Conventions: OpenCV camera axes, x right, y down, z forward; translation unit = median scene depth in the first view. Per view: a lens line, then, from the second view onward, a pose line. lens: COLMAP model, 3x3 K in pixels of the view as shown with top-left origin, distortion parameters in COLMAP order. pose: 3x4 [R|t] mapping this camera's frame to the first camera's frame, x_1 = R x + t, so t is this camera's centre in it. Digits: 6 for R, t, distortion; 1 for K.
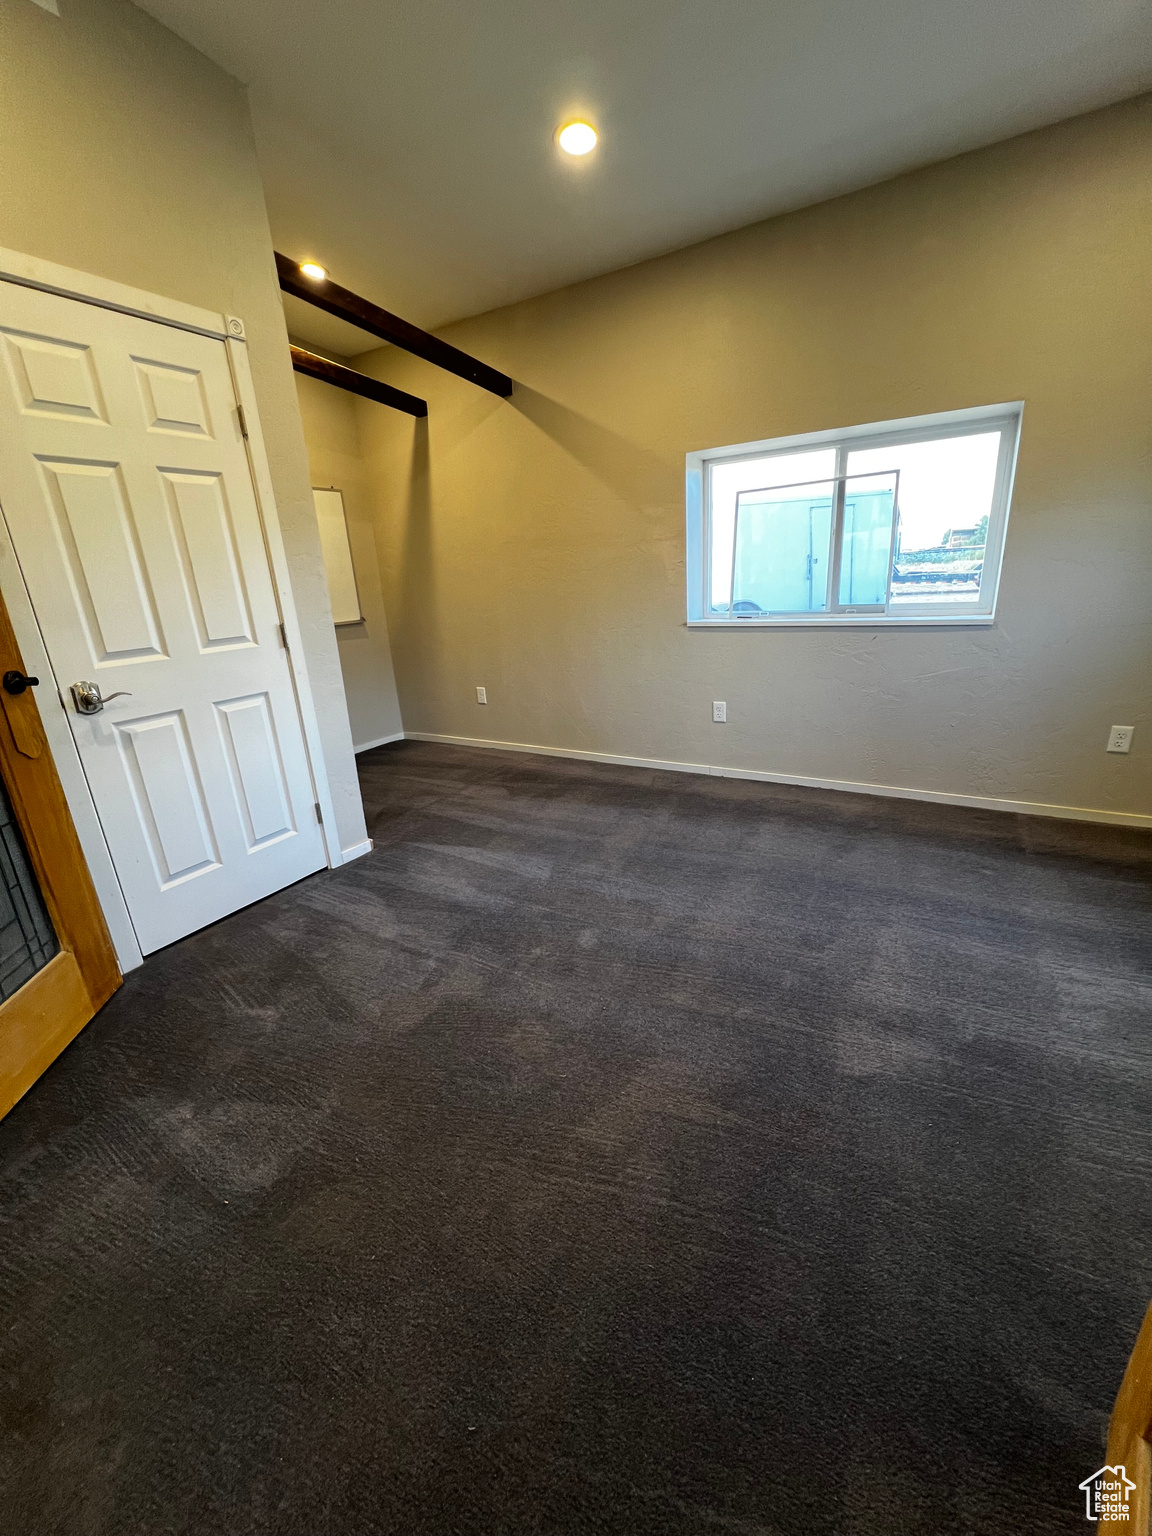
lens RADIAL K [[616.5, 0, 578.7], [0, 616.5, 765.9], [0, 0, 1]] dist [-0.001051, -0.000045]
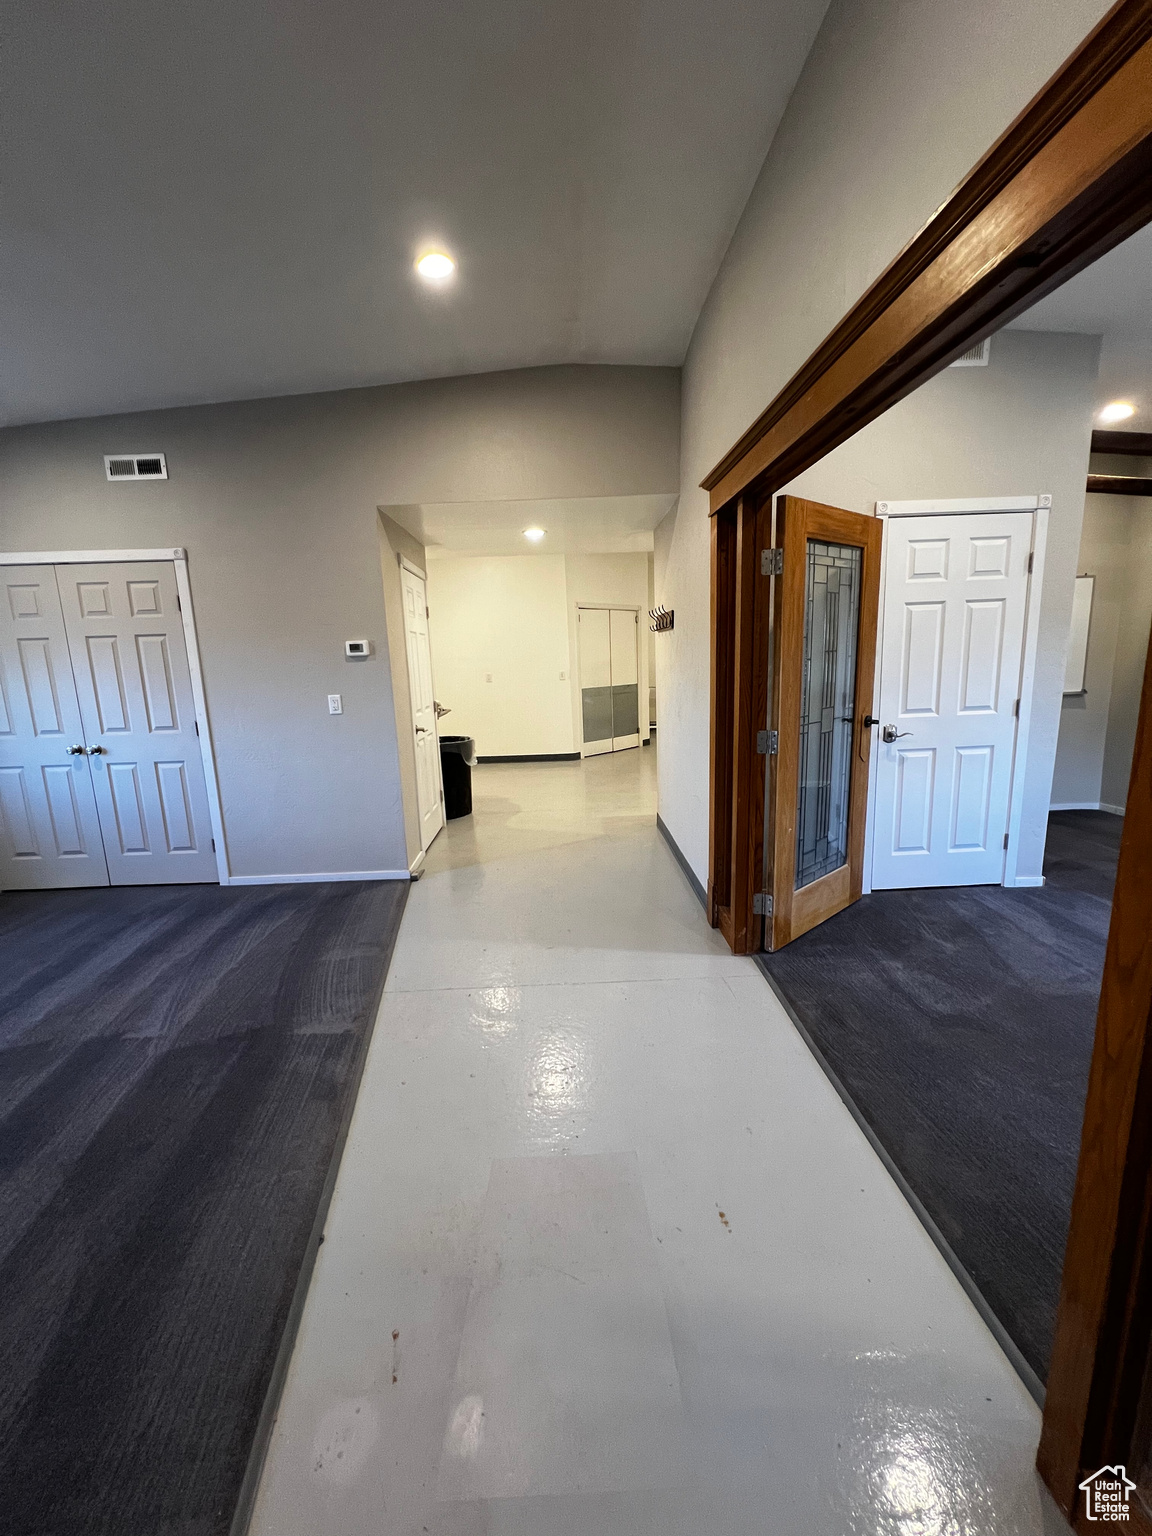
lens RADIAL K [[616.5, 0, 584.7], [0, 616.5, 765.6], [0, 0, 1]] dist [-0.001051, -0.000045]
pose [[0.544935, 0.184773, -0.817866, 0.159030], [-0.244357, 0.968073, 0.055896, 0.081780], [0.802082, 0.169392, 0.572687, -0.603370]]
